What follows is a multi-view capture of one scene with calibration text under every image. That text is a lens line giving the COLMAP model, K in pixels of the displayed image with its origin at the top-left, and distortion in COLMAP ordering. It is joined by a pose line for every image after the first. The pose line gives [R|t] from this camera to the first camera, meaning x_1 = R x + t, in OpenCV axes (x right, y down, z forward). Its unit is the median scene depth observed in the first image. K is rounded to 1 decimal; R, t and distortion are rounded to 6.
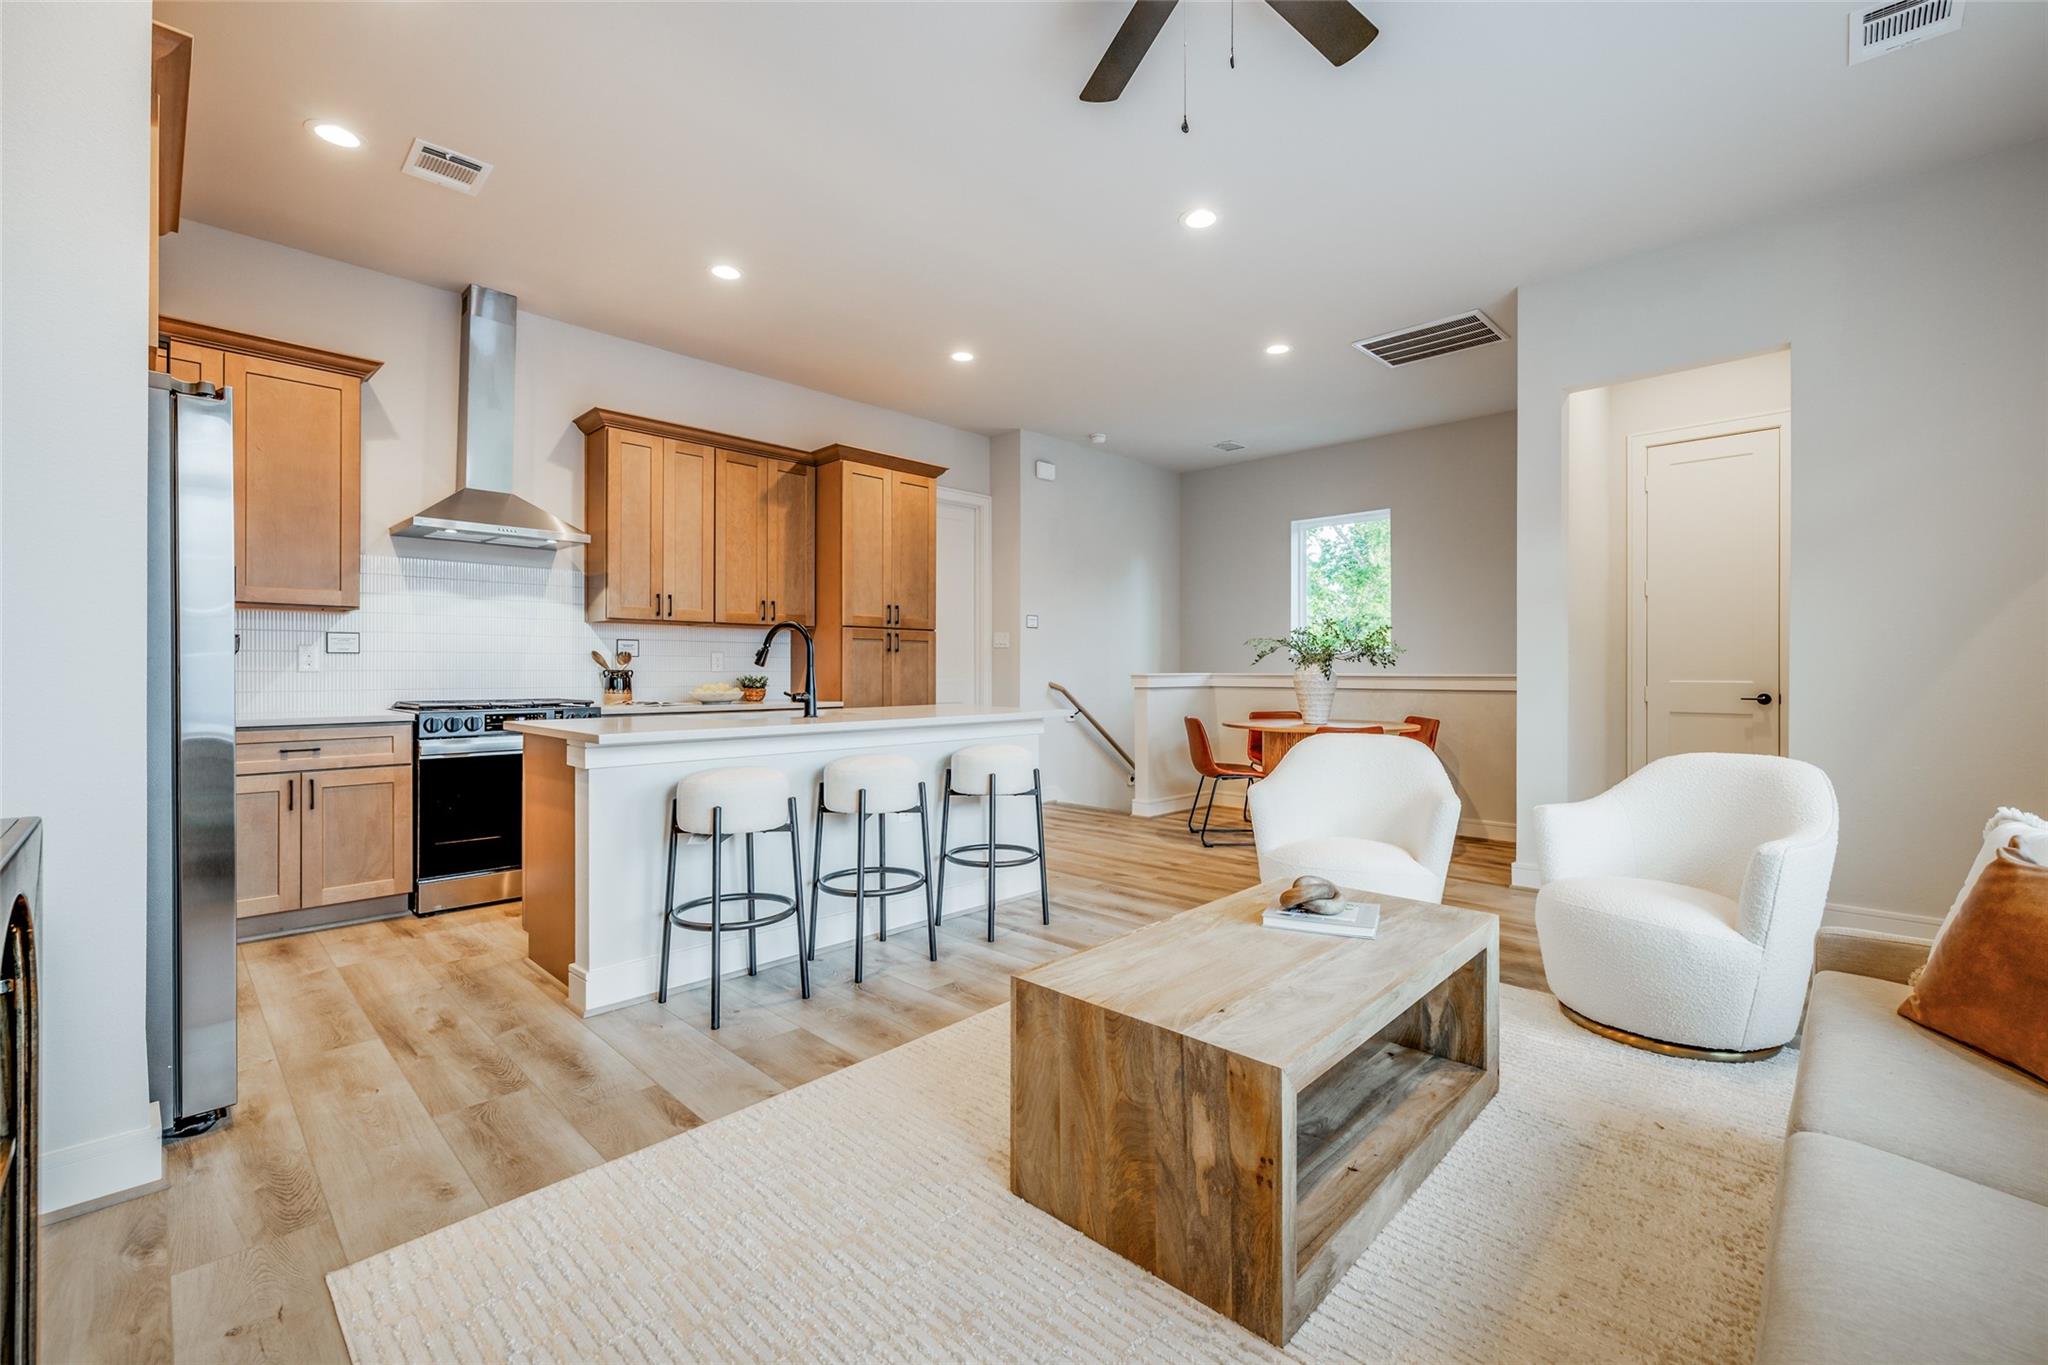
lens RADIAL K [[839.4, 0, 1024.0], [0, 839.4, 682.5], [0, 0, 1]] dist [0.001634, 0.000117]
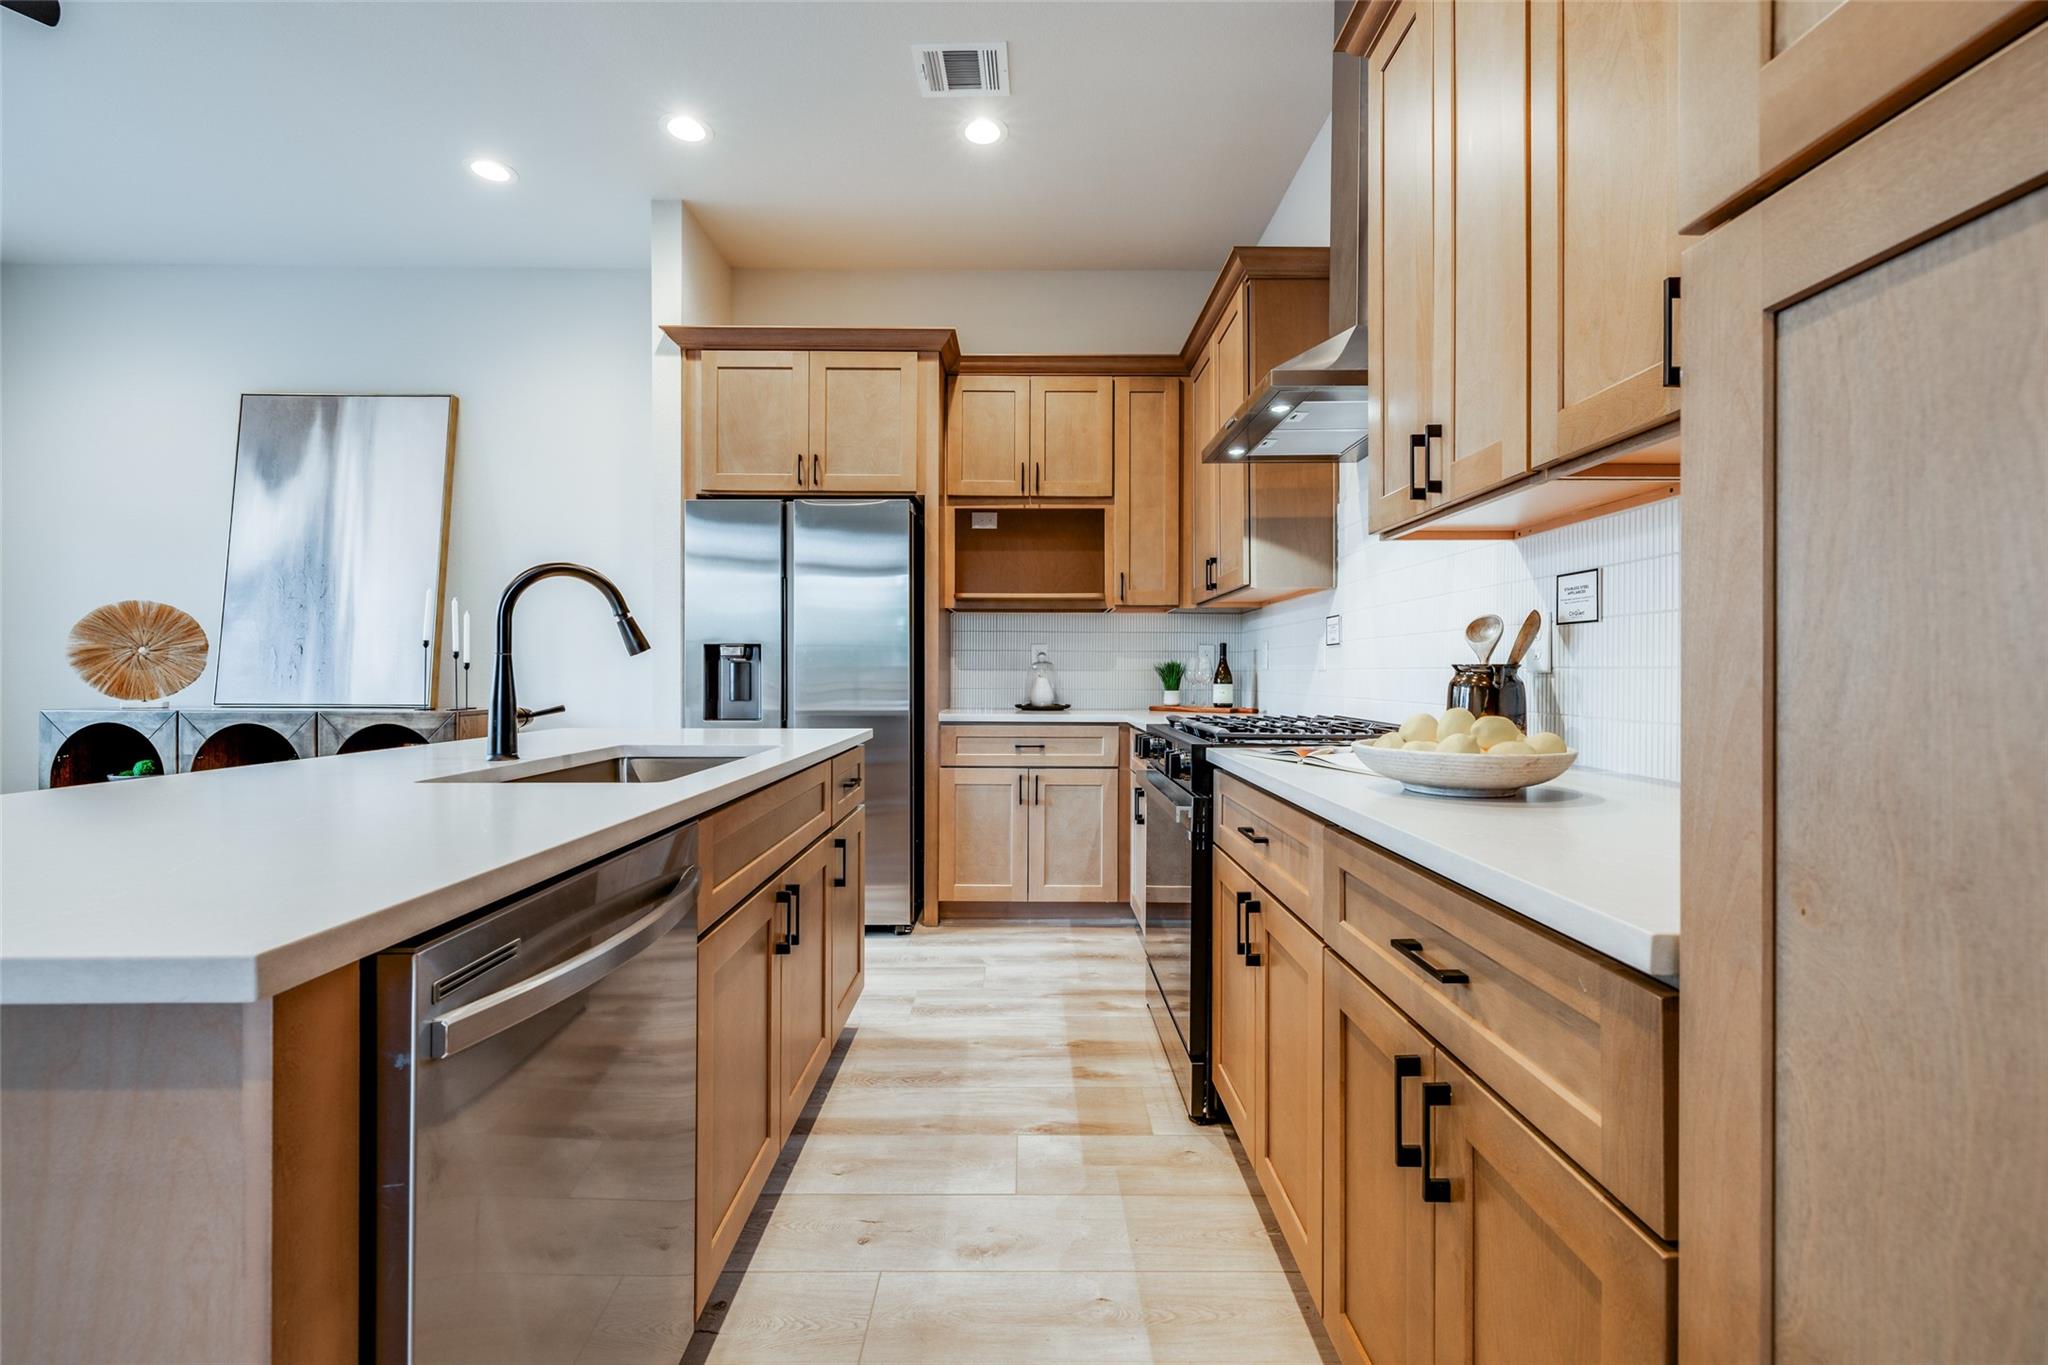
lens RADIAL K [[865.1, 0, 1061.5], [0, 865.1, 675.1], [0, 0, 1]] dist [-0.000147, -0.000173]
pose [[-0.684486, 0.001761, -0.729024, -0.083494], [-0.010238, 0.999875, 0.012028, -0.011996], [0.728954, 0.015697, -0.684383, 1.103733]]
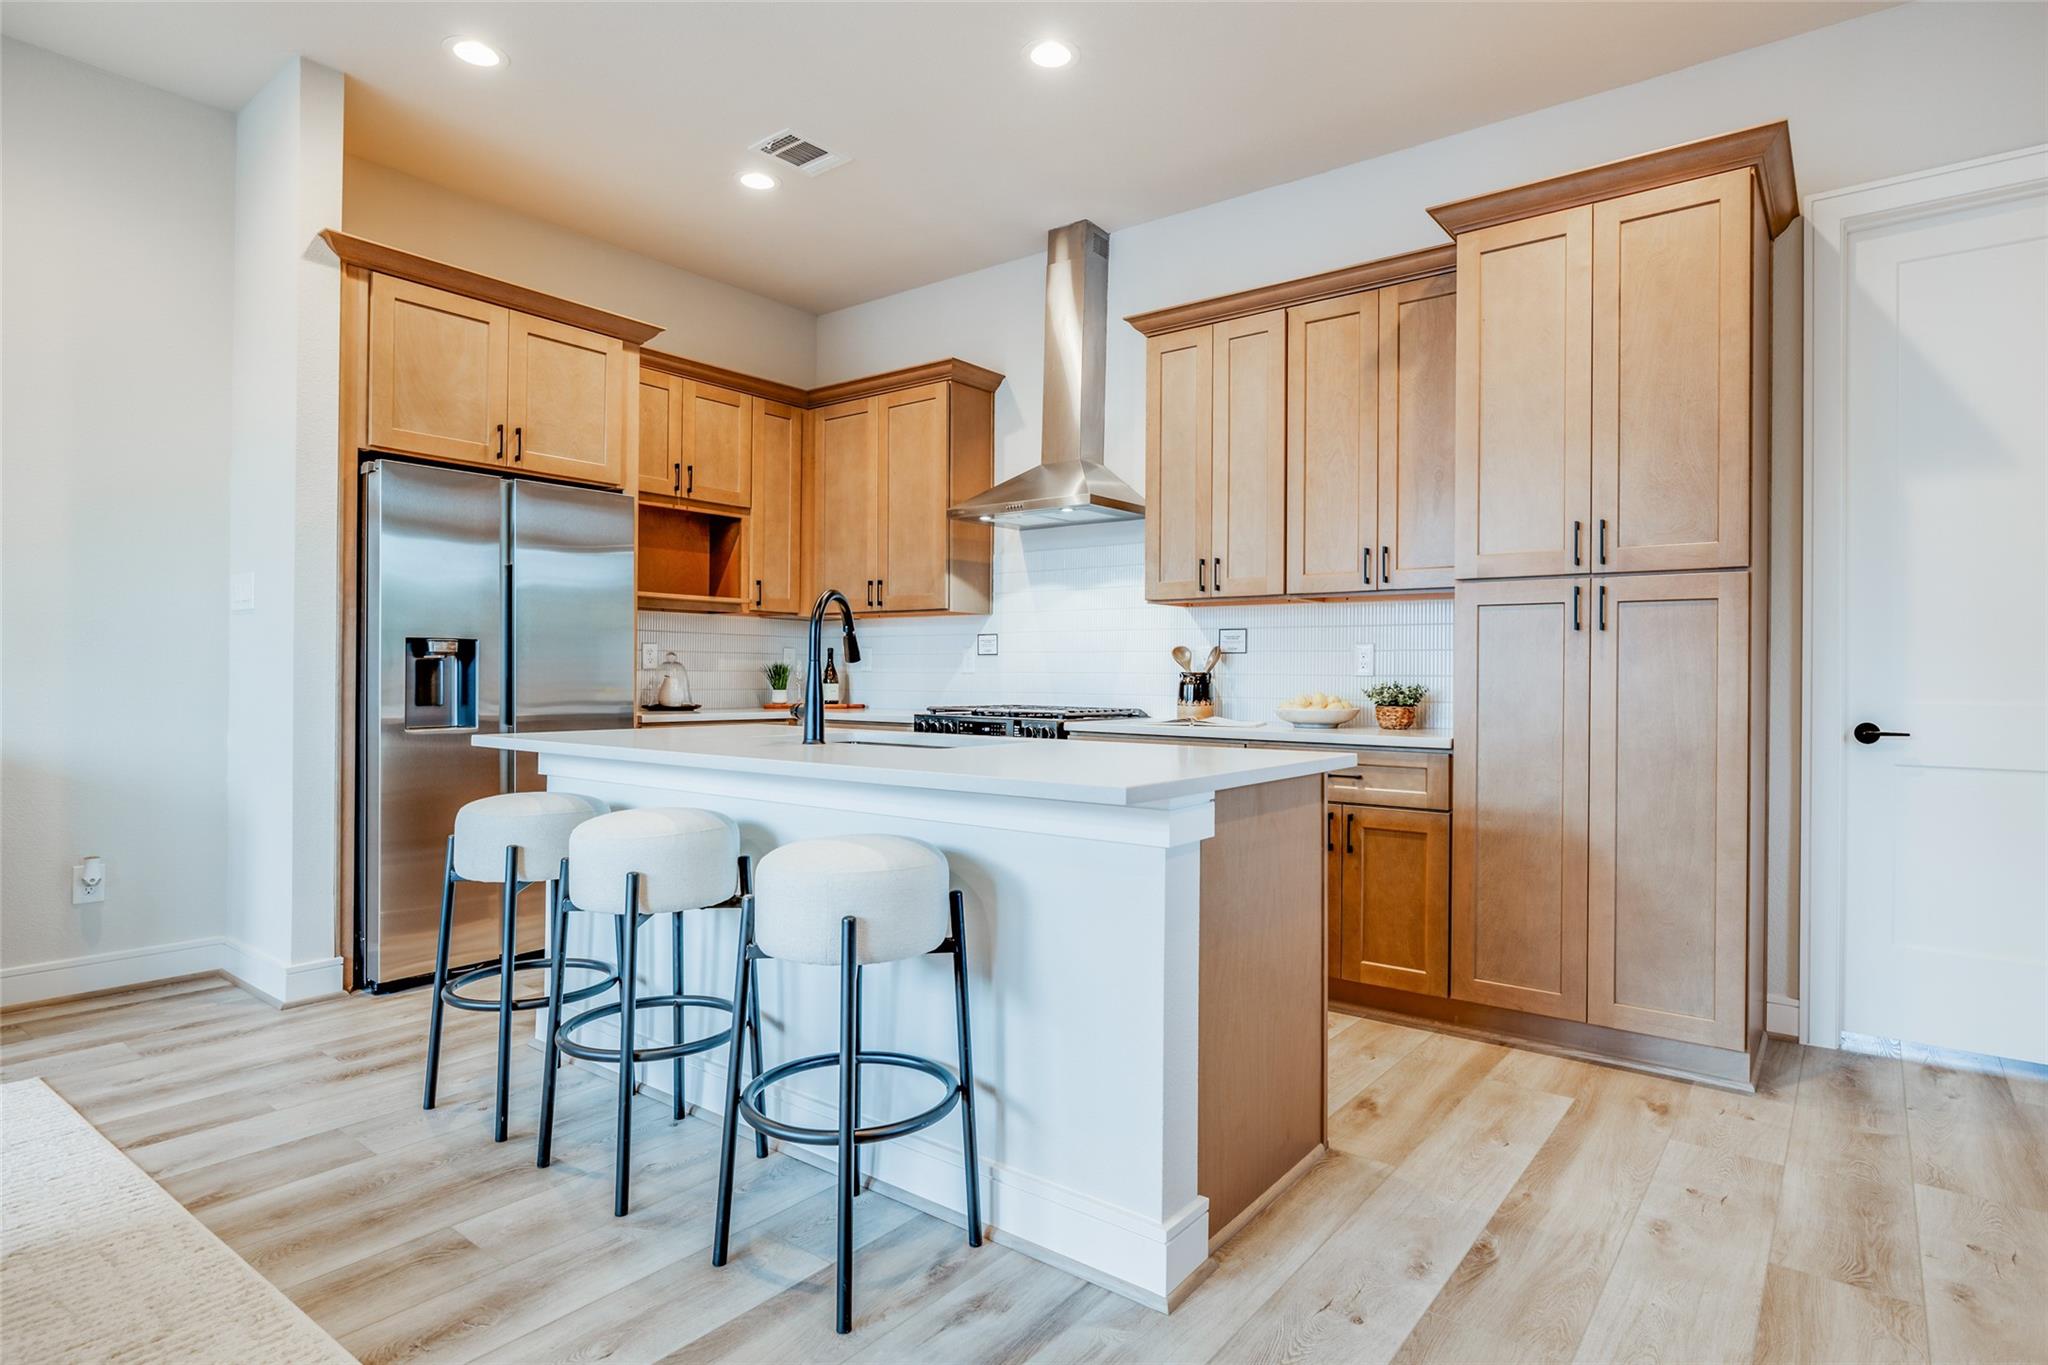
lens RADIAL K [[1058.5, 0, 1072.5], [0, 1058.5, 678.6], [0, 0, 1]] dist [-0.002649, 0.001069]
pose [[0.154031, 0.003590, -0.988059, 0.377396], [-0.020826, 0.999783, 0.000386, -0.007429], [0.987846, 0.020518, 0.154073, 0.743558]]
